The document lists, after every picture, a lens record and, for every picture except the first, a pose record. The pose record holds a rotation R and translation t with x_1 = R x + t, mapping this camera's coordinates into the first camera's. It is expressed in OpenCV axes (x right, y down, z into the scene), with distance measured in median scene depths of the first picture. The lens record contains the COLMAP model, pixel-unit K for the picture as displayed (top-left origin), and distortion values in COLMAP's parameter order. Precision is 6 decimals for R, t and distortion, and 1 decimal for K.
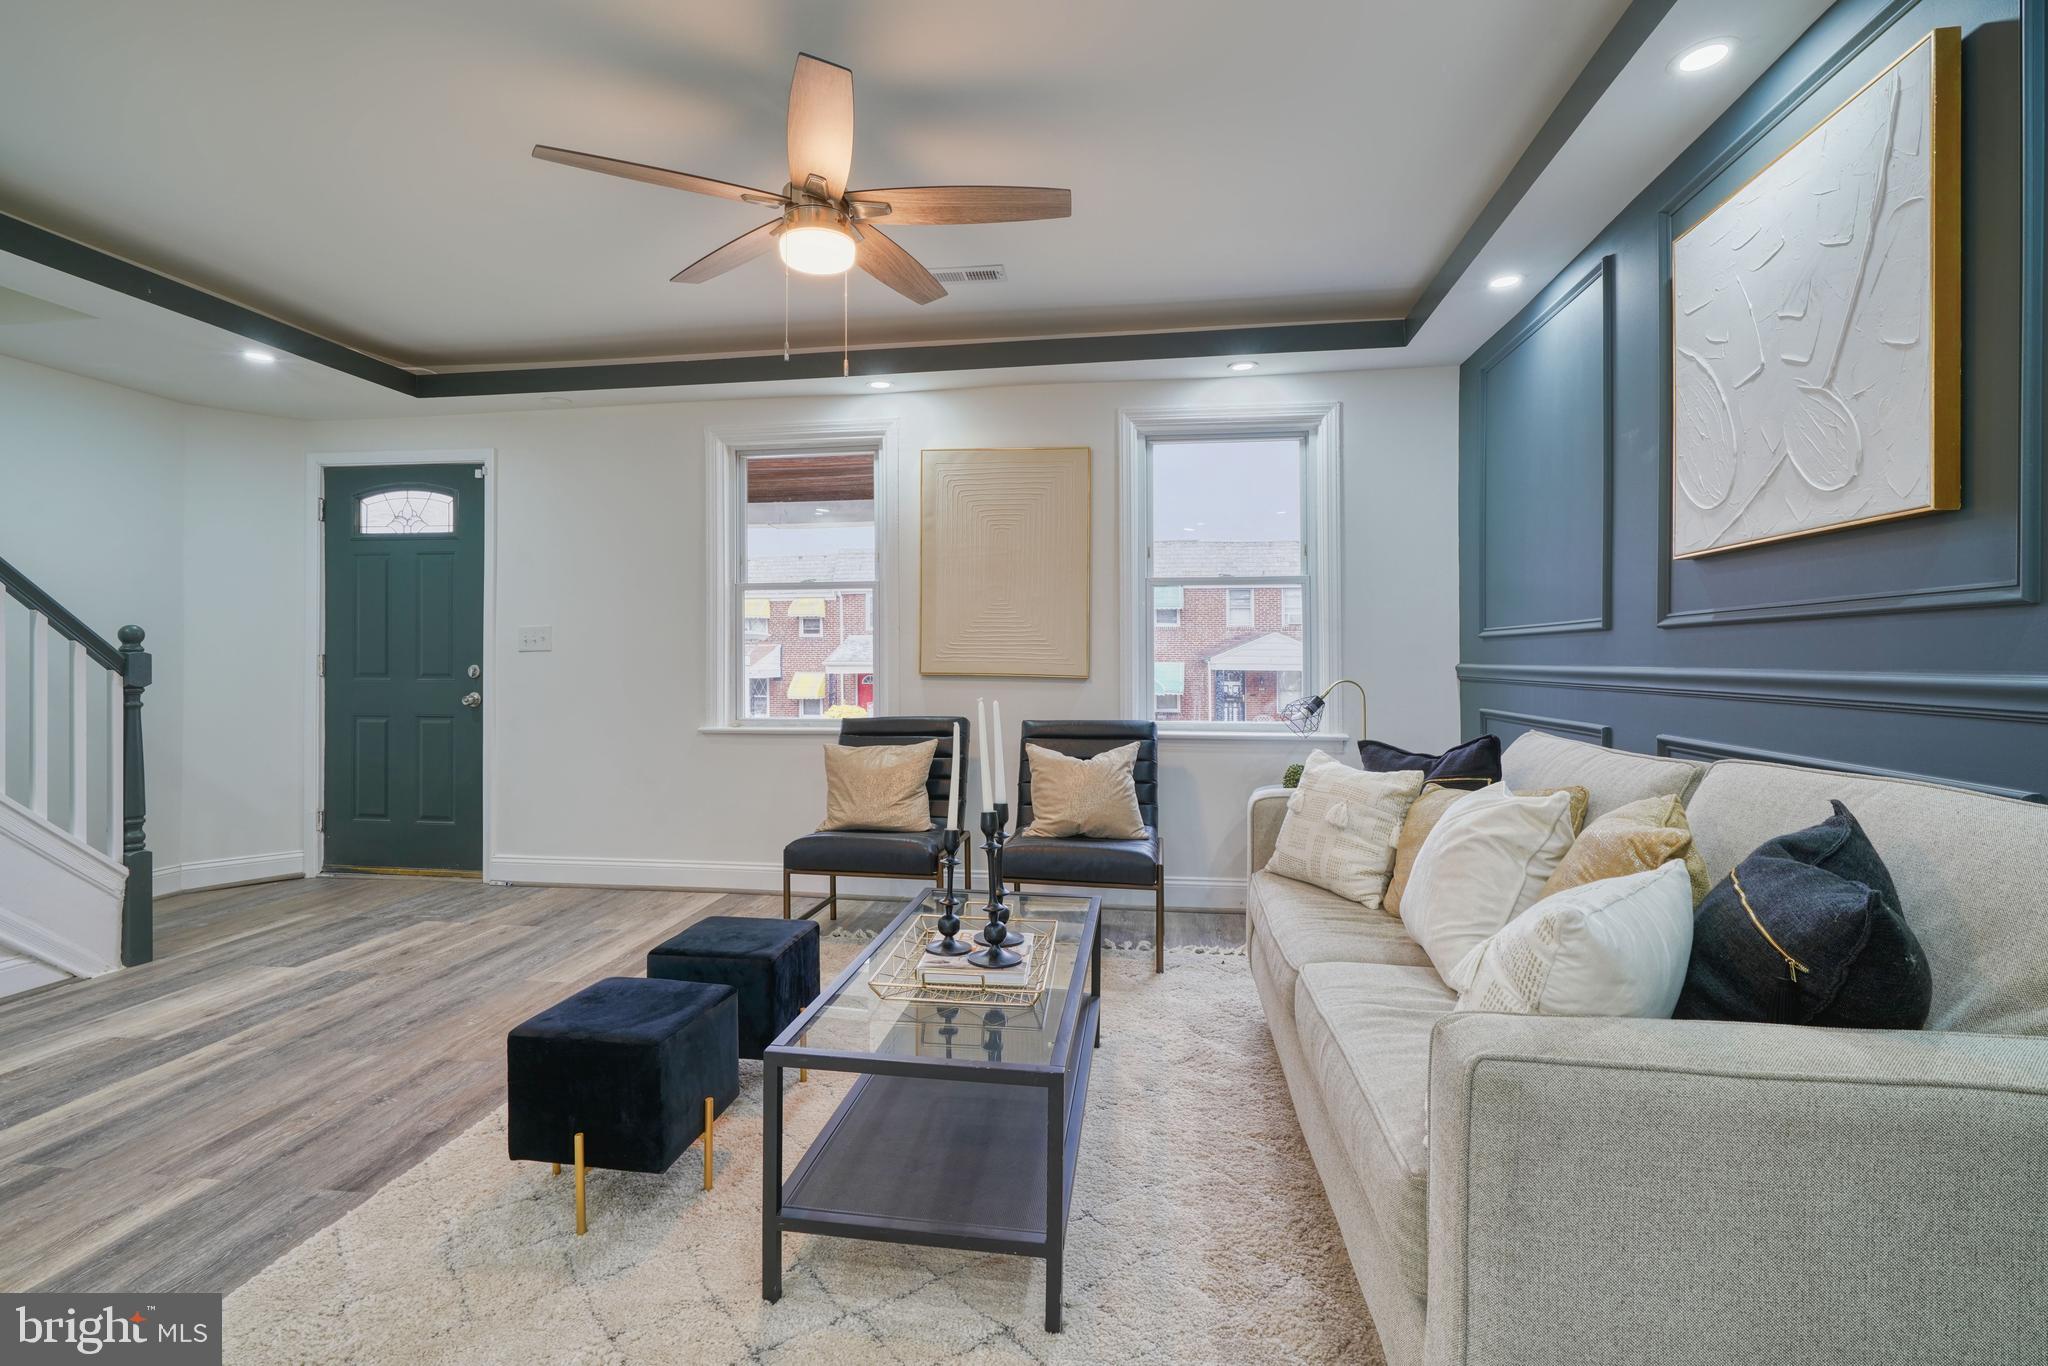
lens RADIAL K [[928.2, 0, 1019.6], [0, 928.2, 669.7], [0, 0, 1]] dist [-0.008524, 0.003955]
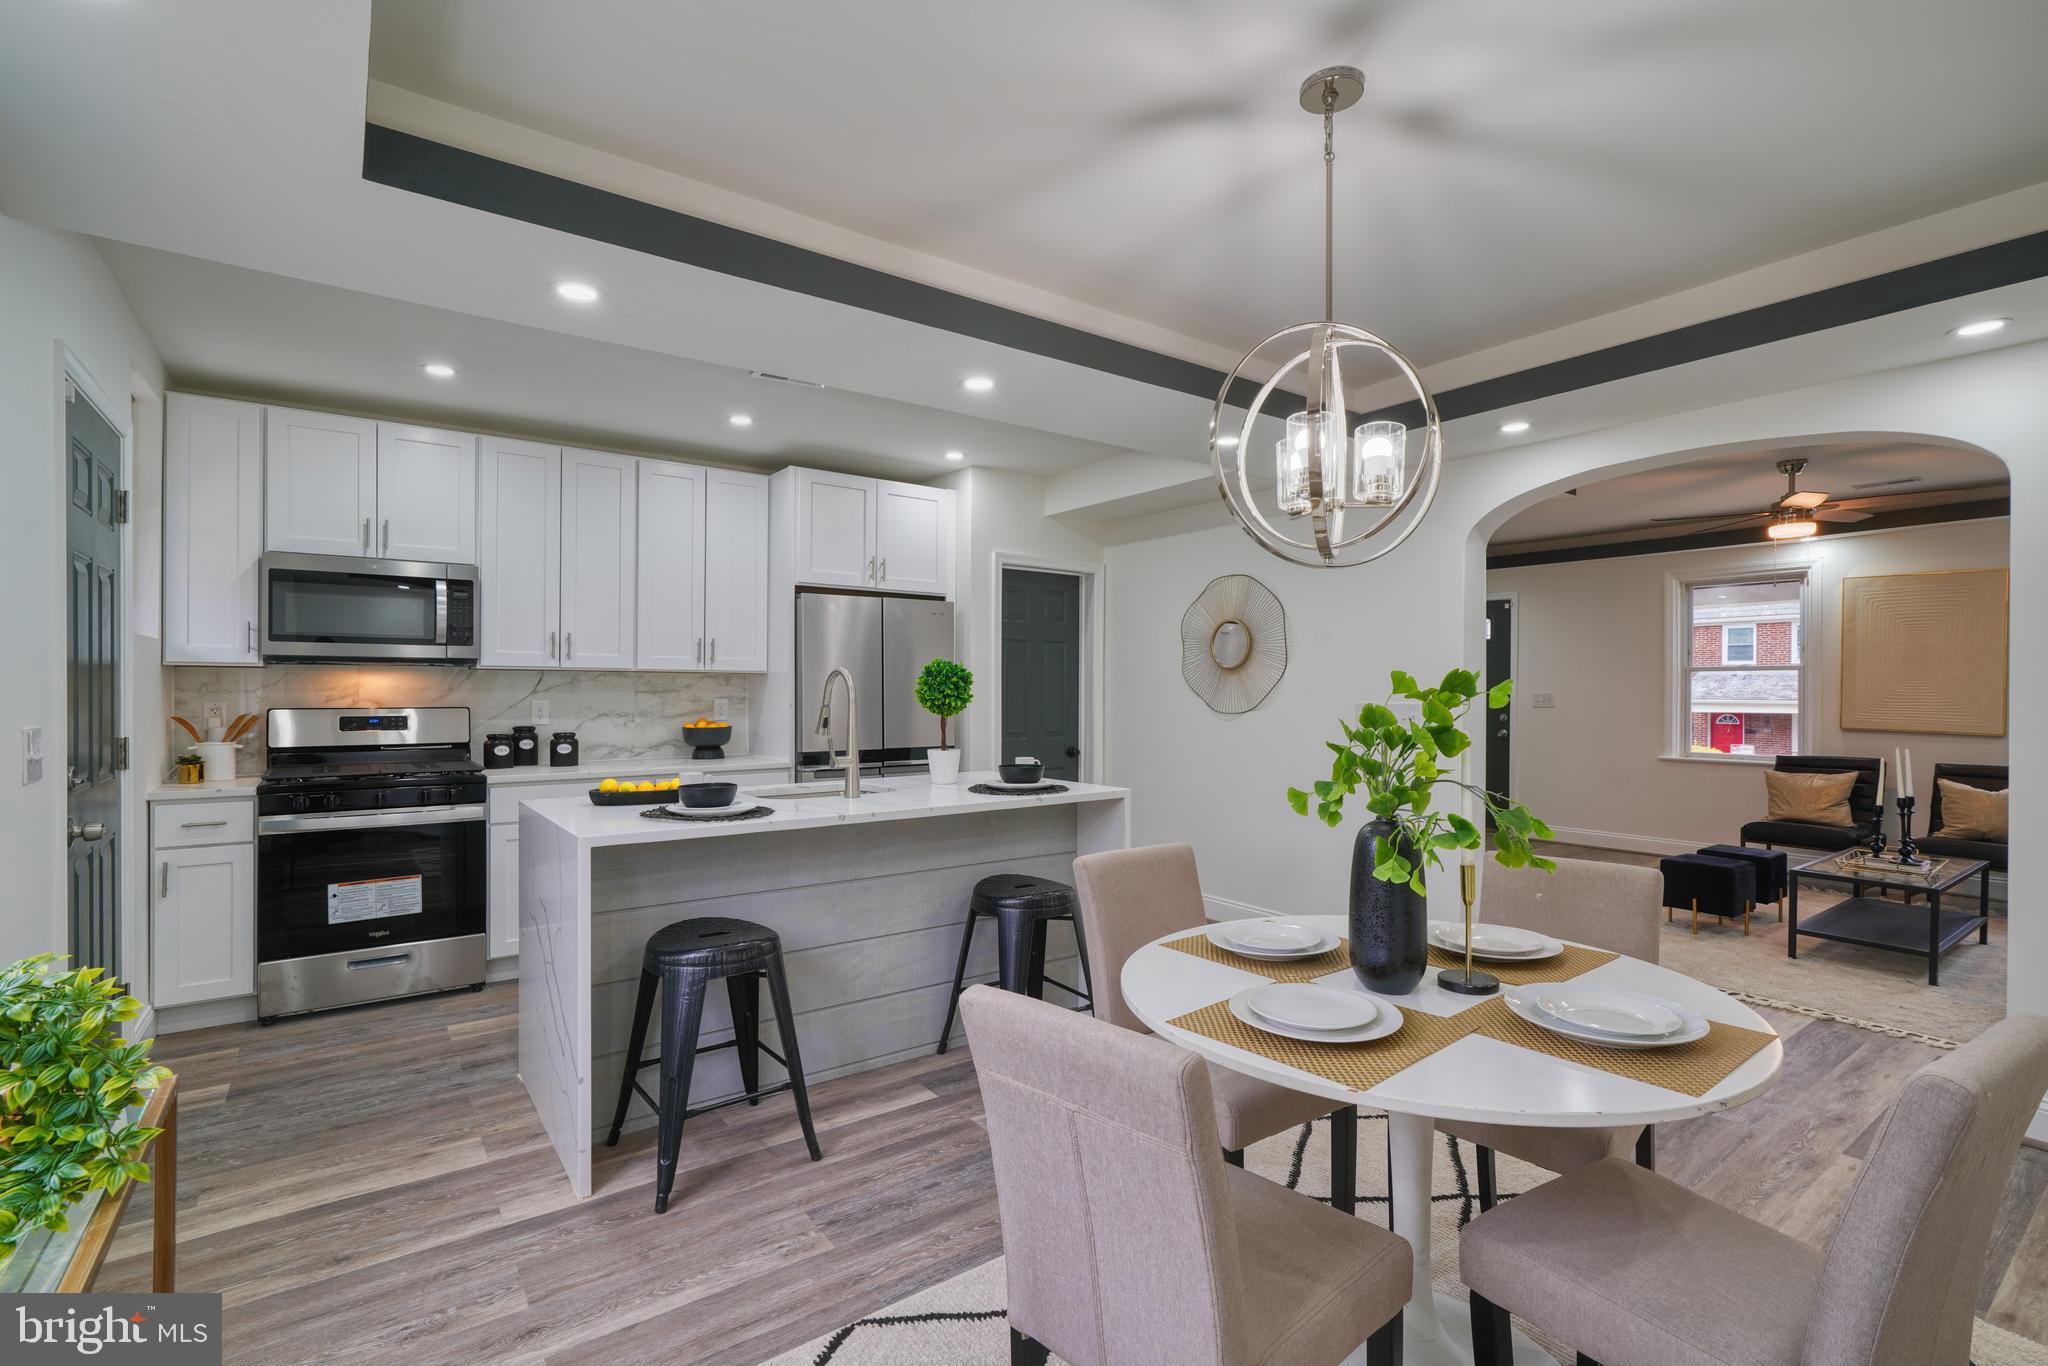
lens RADIAL K [[928.2, 0, 1017.9], [0, 928.2, 694.3], [0, 0, 1]] dist [-0.008524, 0.003955]
pose [[0.695747, 0.006649, -0.718256, 0.046125], [-0.011494, 0.999932, -0.001878, -0.037723], [0.718195, 0.009562, 0.695777, -1.155330]]
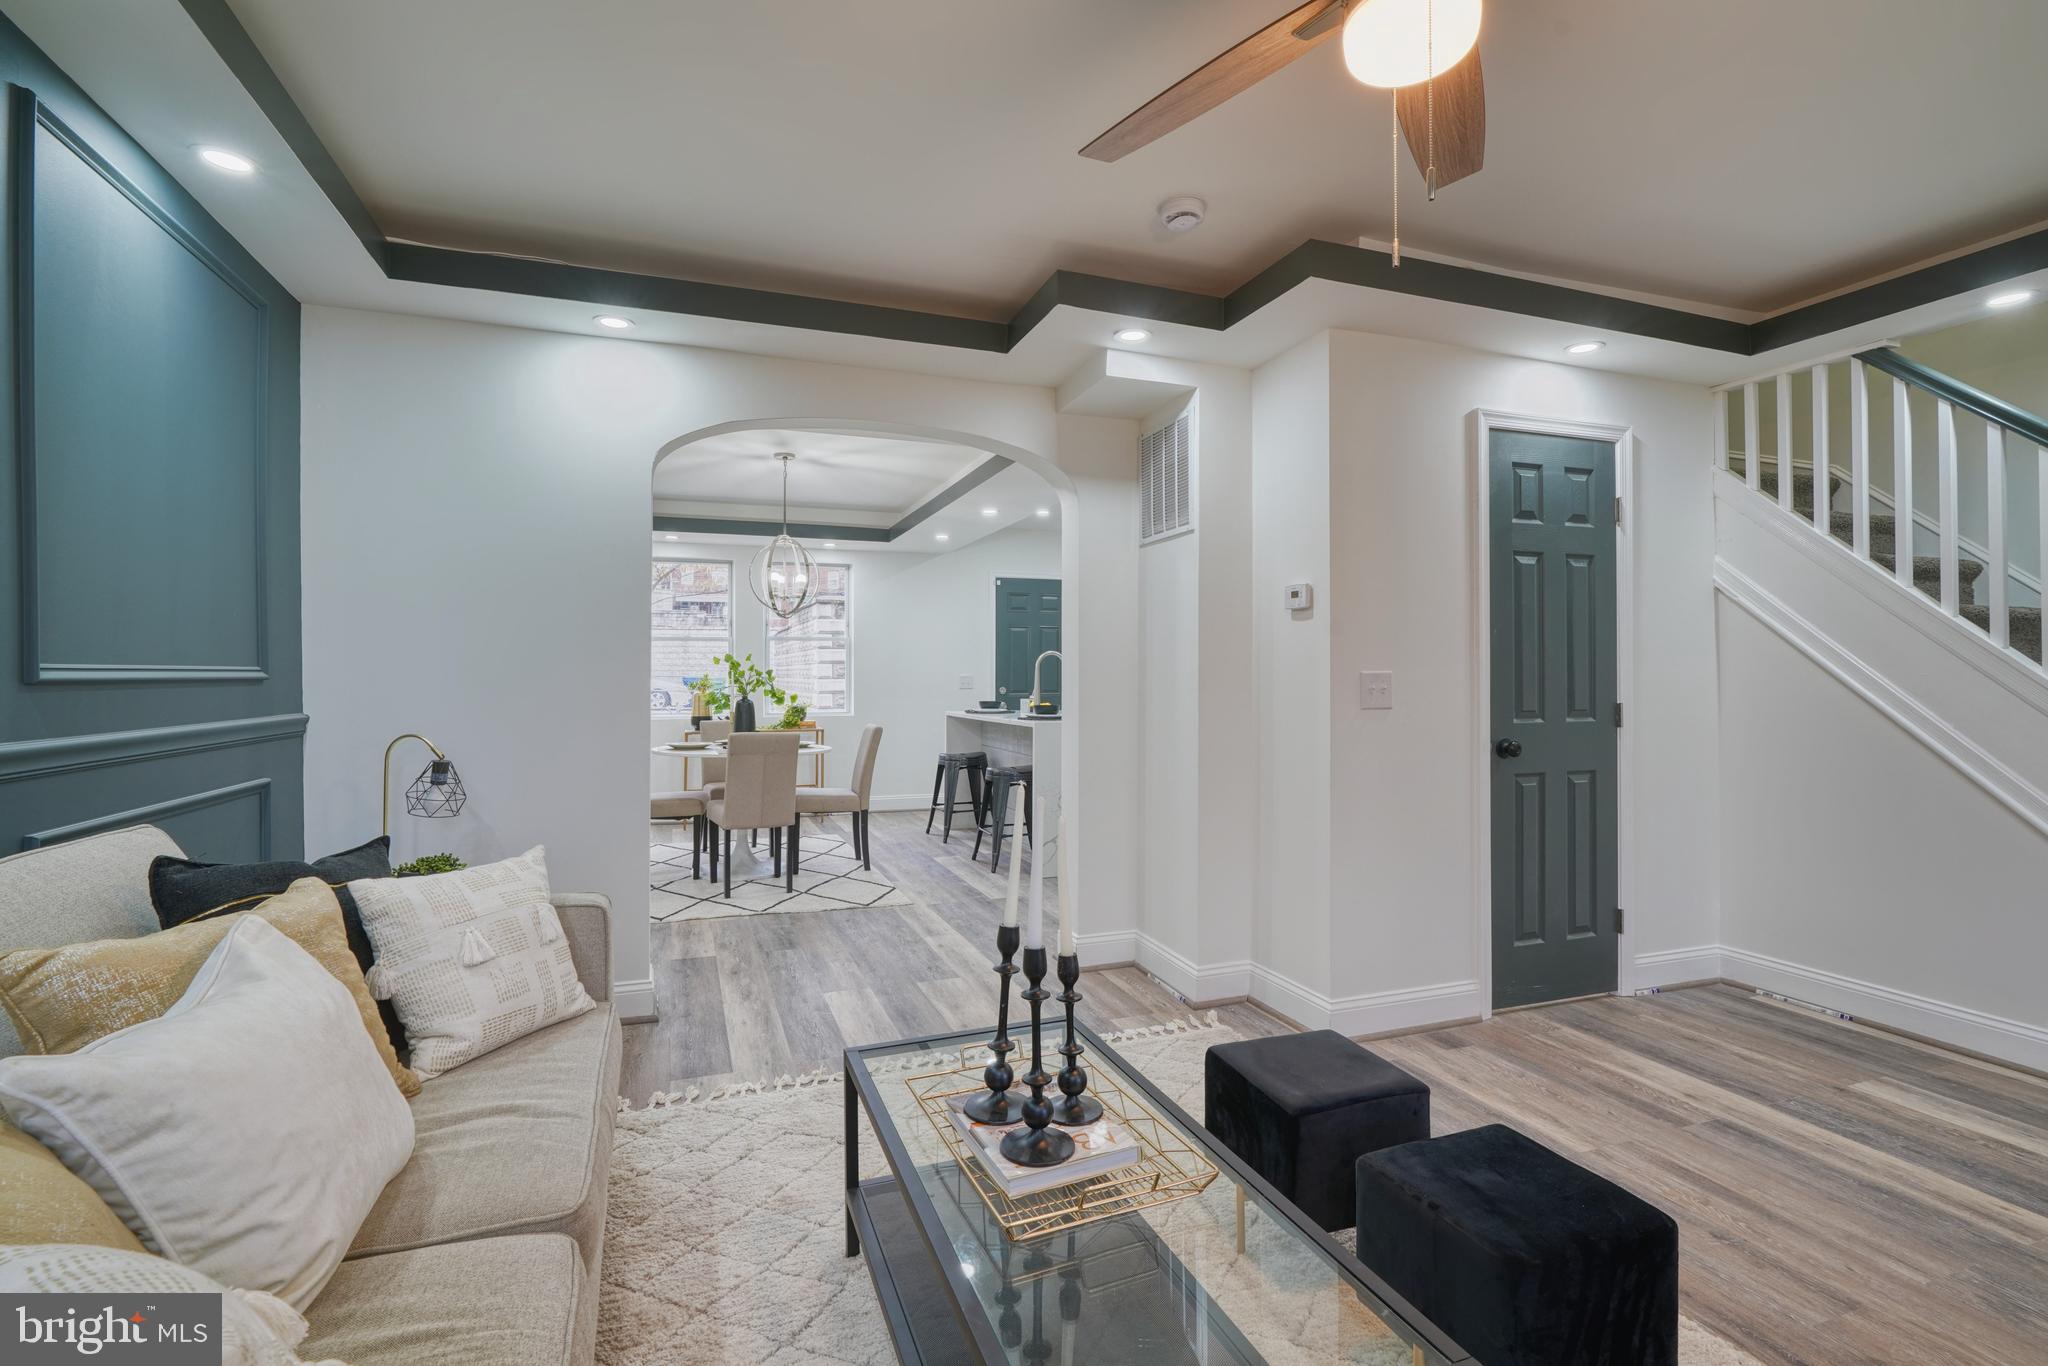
lens RADIAL K [[928.2, 0, 1026.0], [0, 928.2, 668.4], [0, 0, 1]] dist [-0.008524, 0.003955]
pose [[-0.881036, -0.000837, -0.473048, 0.179073], [-0.003539, 0.999982, 0.004821, -0.039973], [0.473035, 0.005922, -0.881024, 0.937166]]
